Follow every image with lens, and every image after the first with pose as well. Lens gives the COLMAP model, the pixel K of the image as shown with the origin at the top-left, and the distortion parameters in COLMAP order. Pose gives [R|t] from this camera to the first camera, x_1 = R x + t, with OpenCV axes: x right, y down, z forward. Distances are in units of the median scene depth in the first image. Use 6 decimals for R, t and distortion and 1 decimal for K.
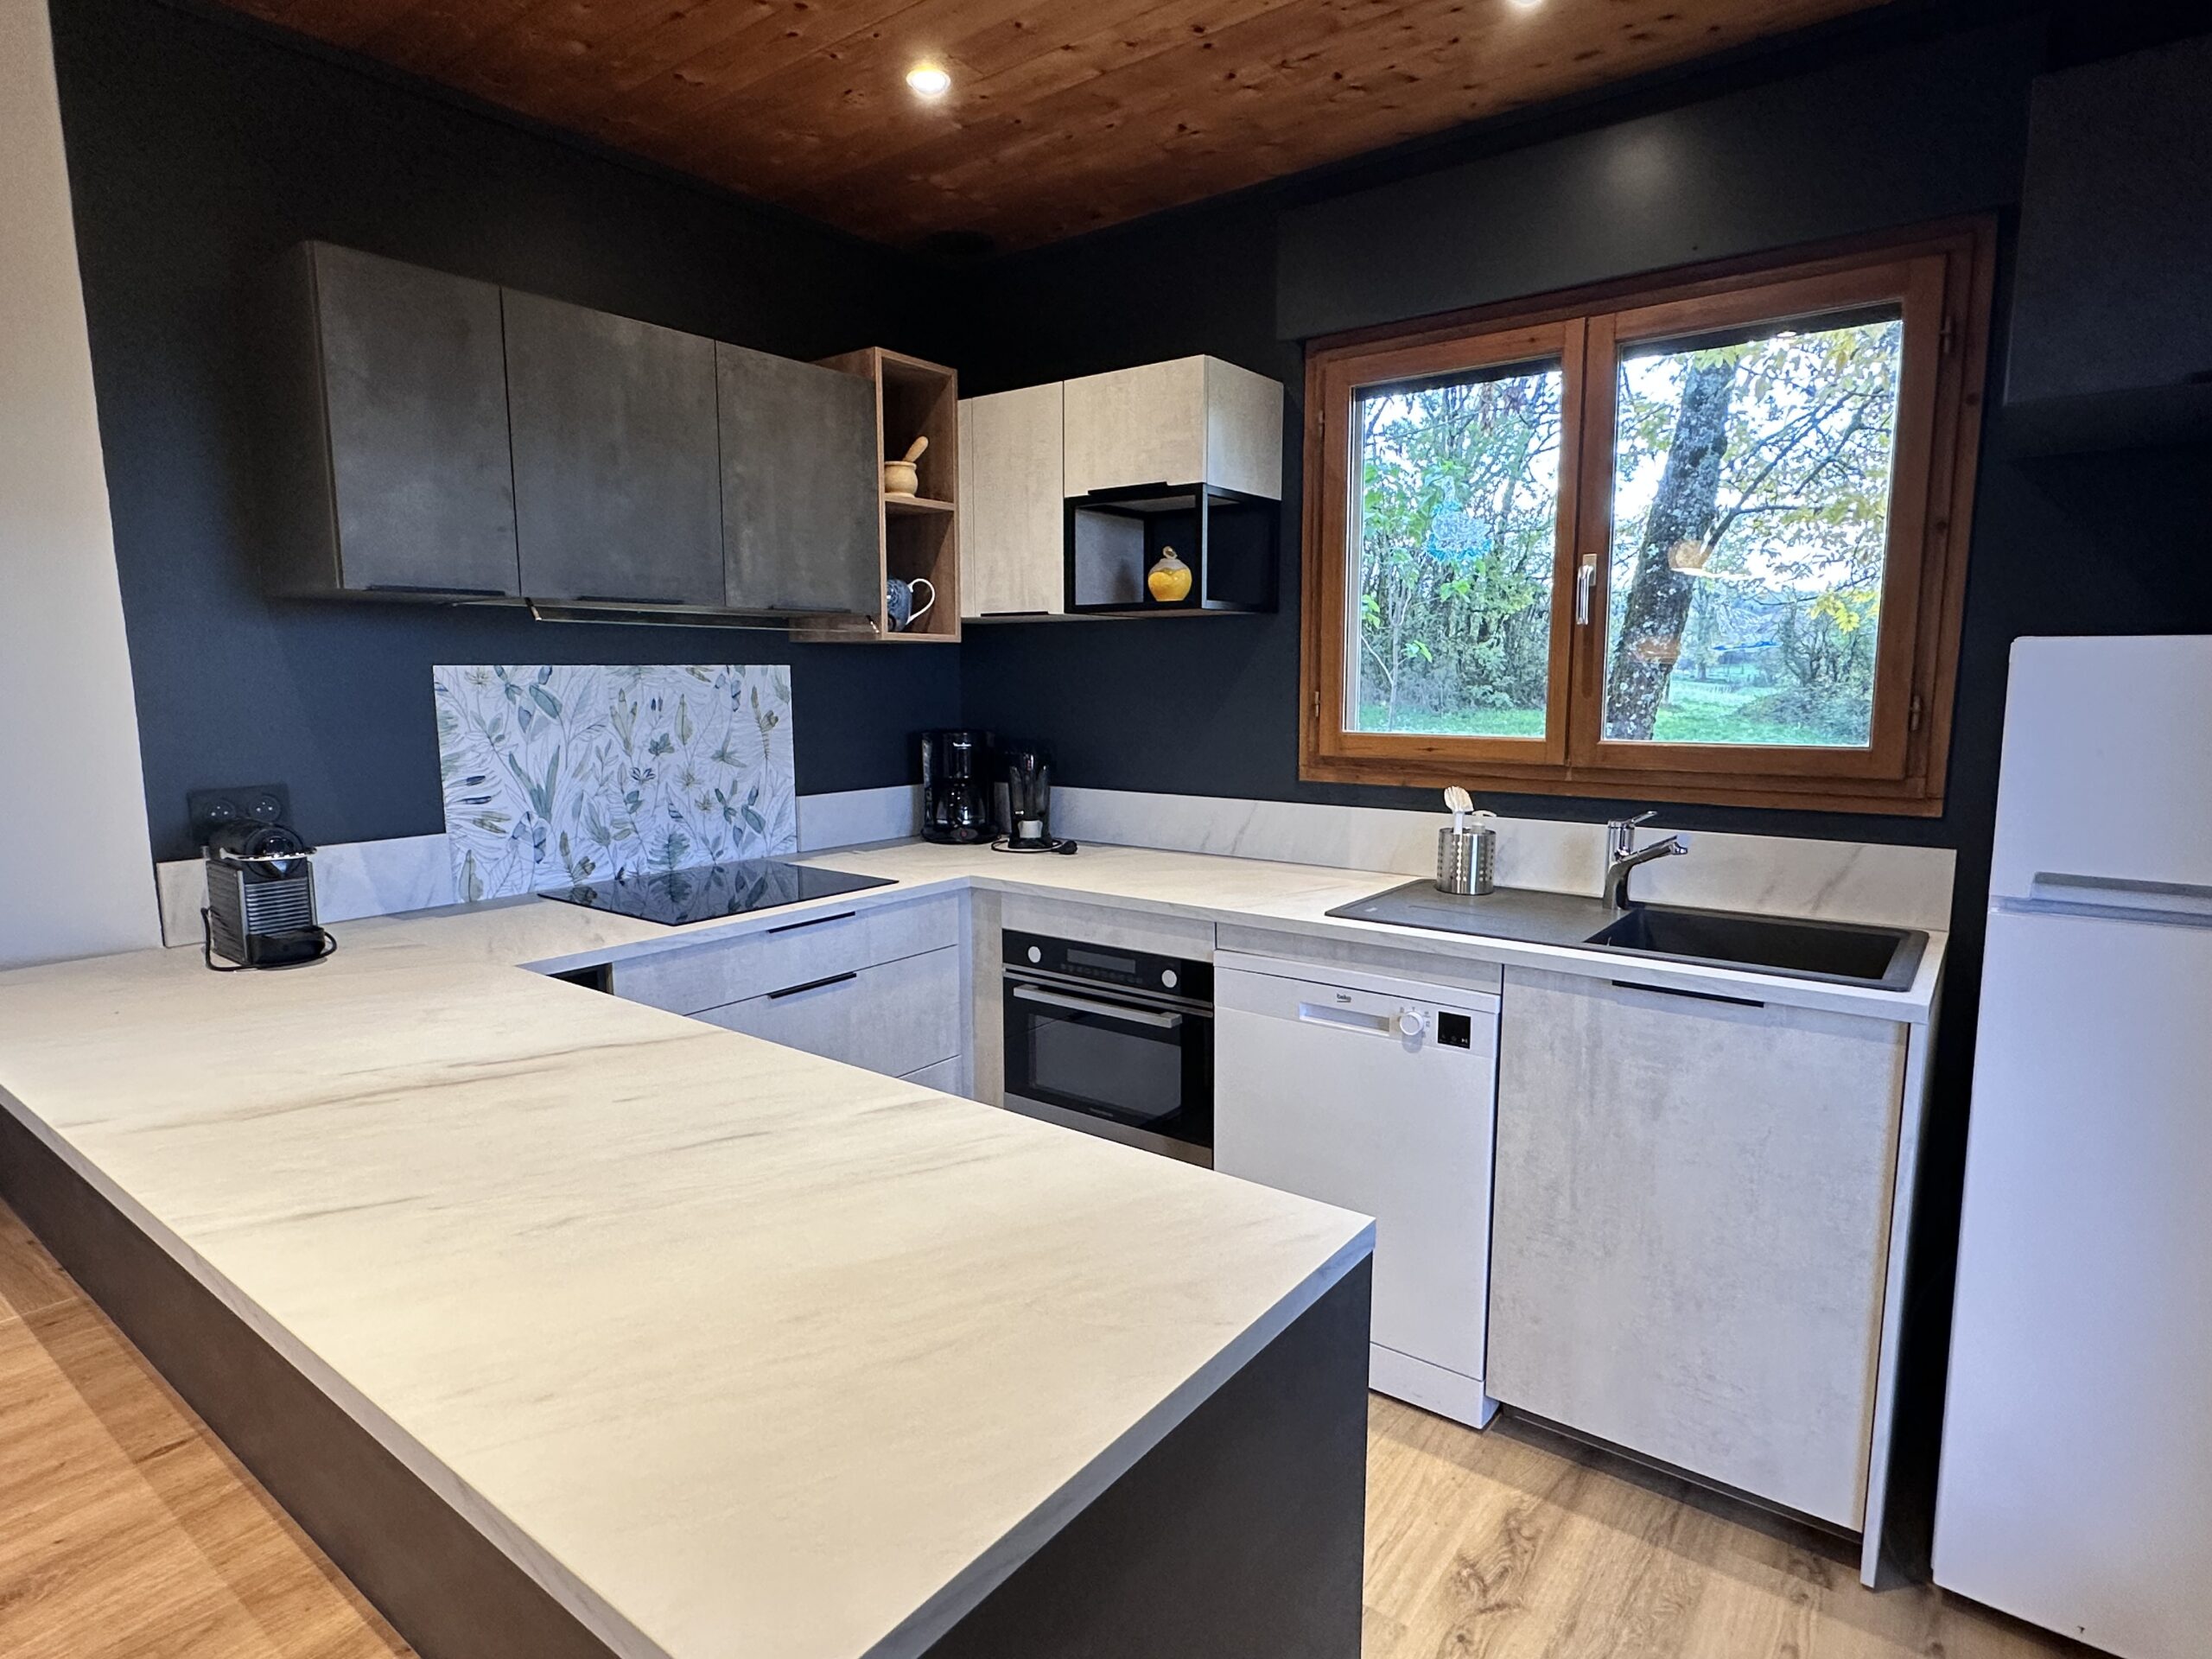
lens RADIAL K [[1217.5, 0, 1106.0], [0, 1217.5, 829.5], [0, 0, 1]] dist [-0.001879, -0.001562]
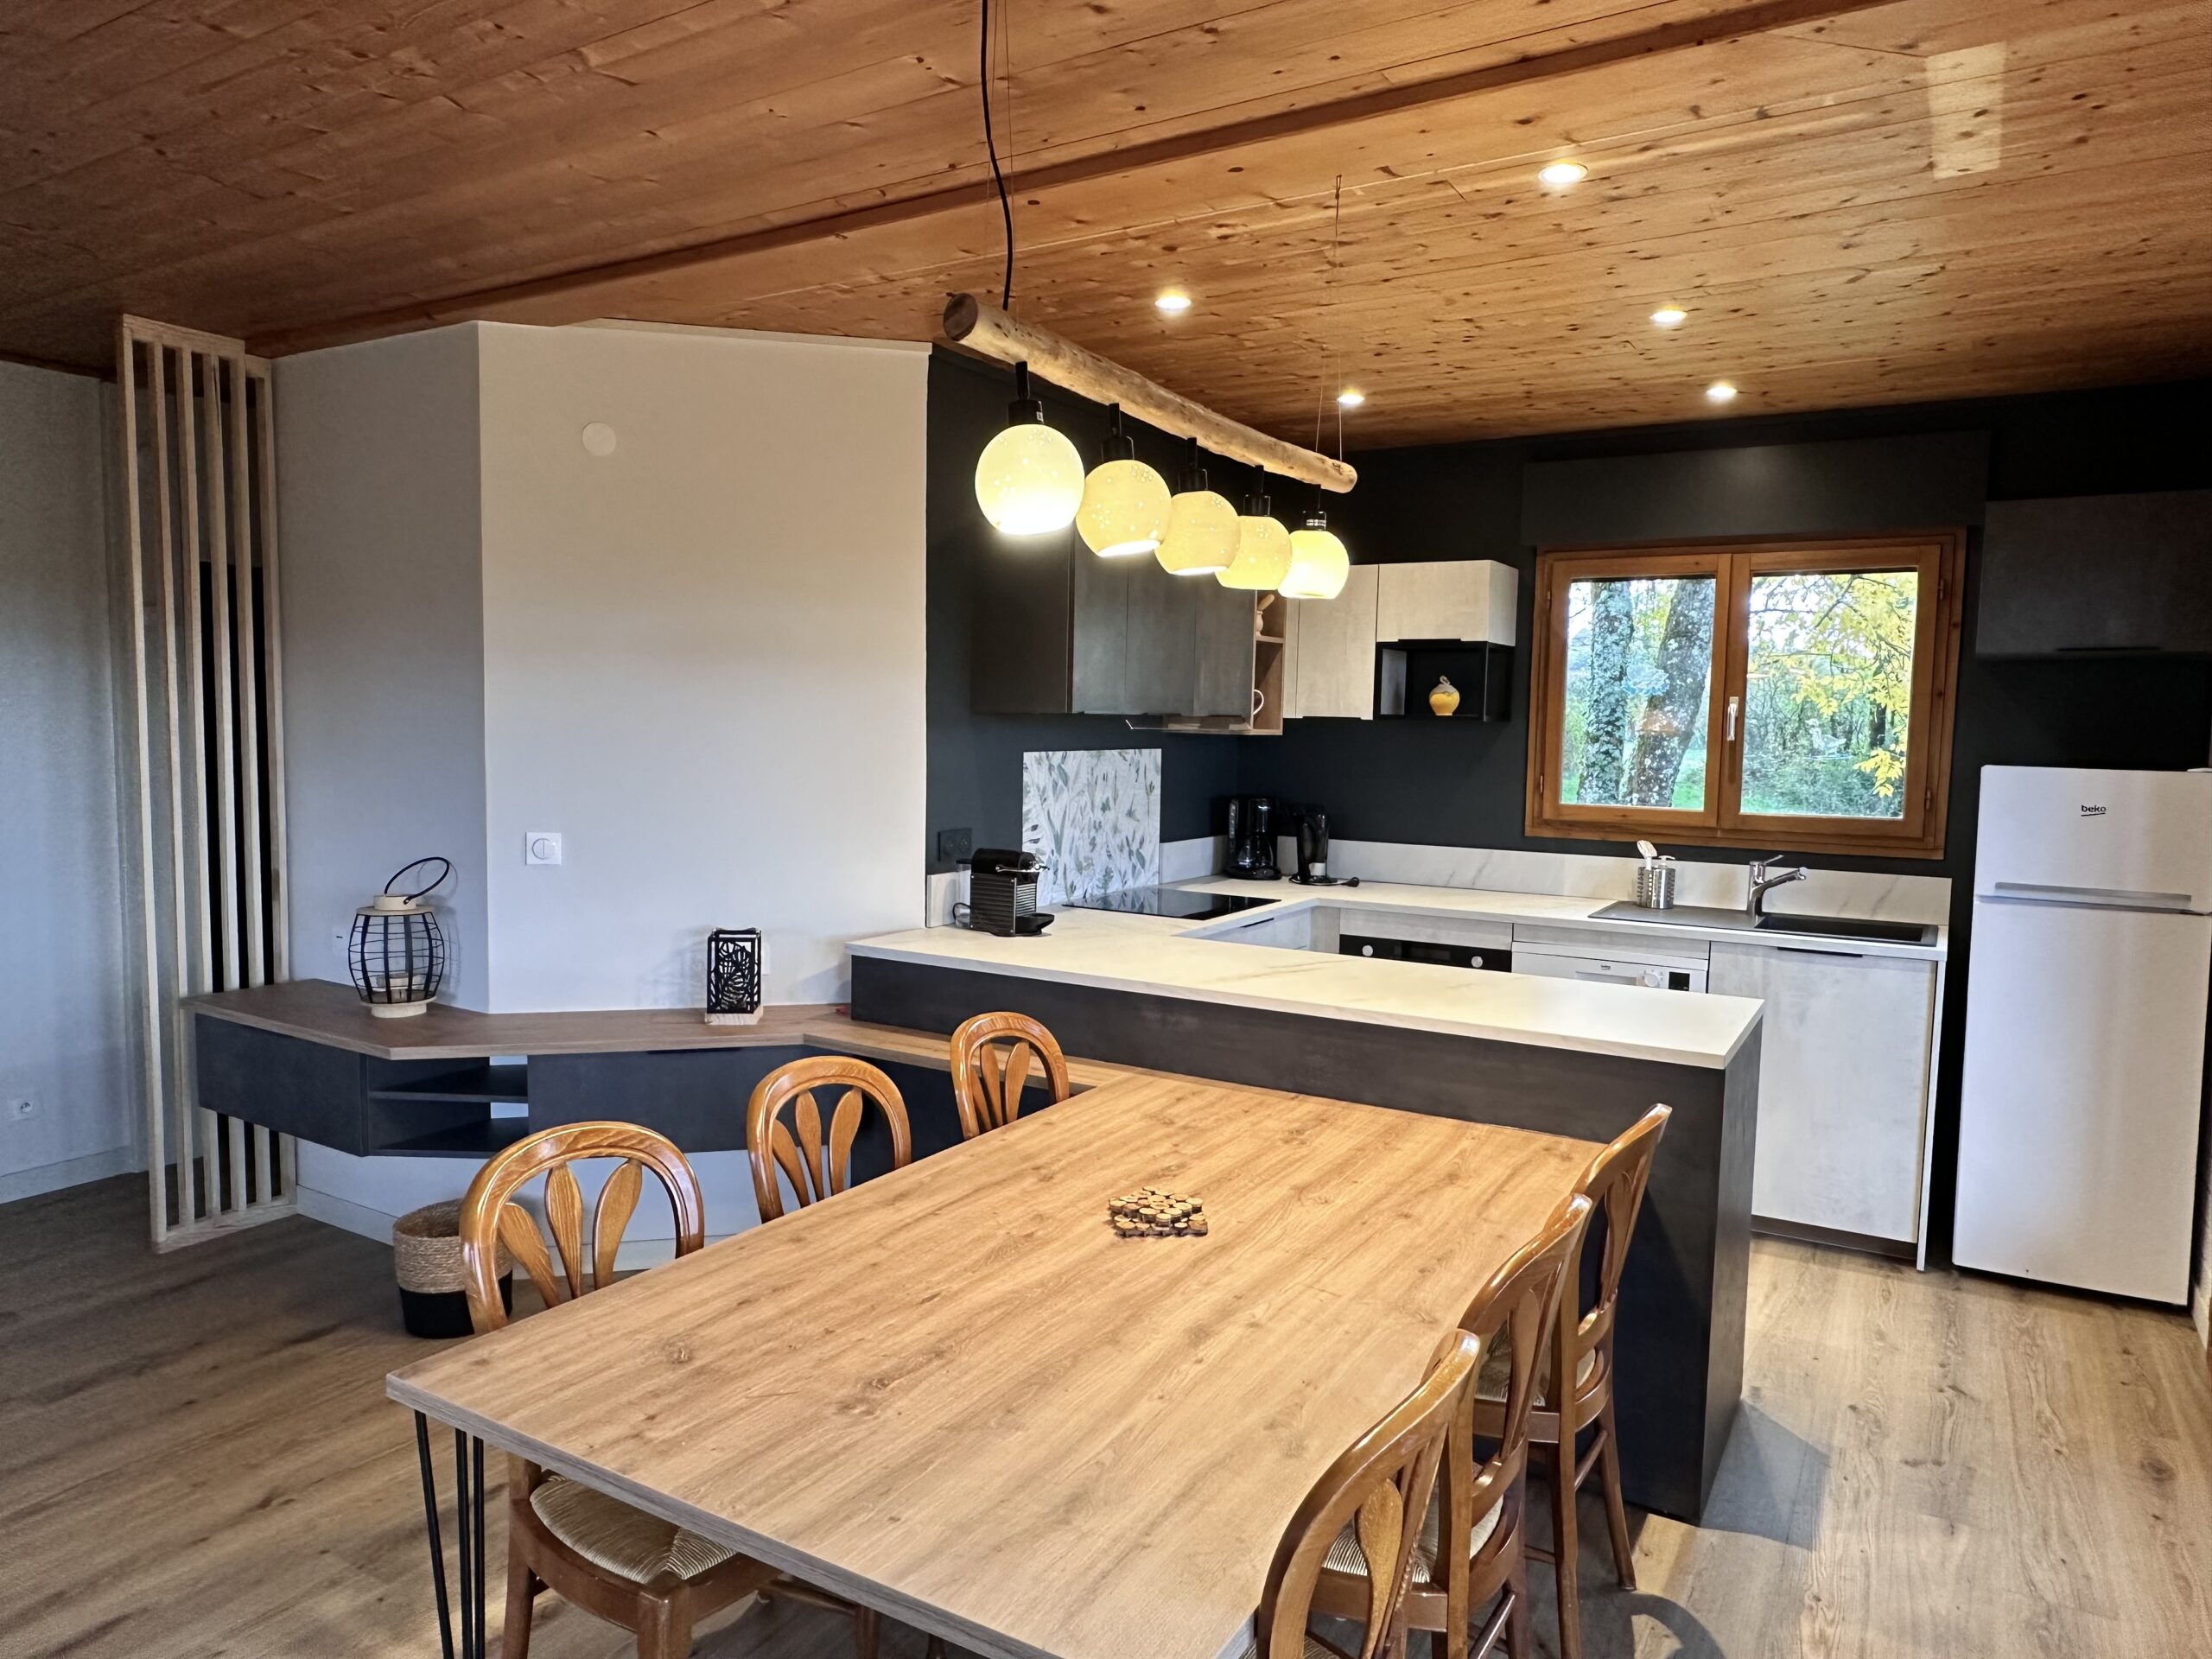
lens RADIAL K [[1464.6, 0, 1106.0], [0, 1464.6, 829.5], [0, 0, 1]] dist [-0.008408, 0.000403]
pose [[0.993364, 0.013277, 0.114243, -0.610195], [-0.007363, 0.998618, -0.052036, 0.053114], [-0.114776, 0.050849, 0.992089, -0.771294]]
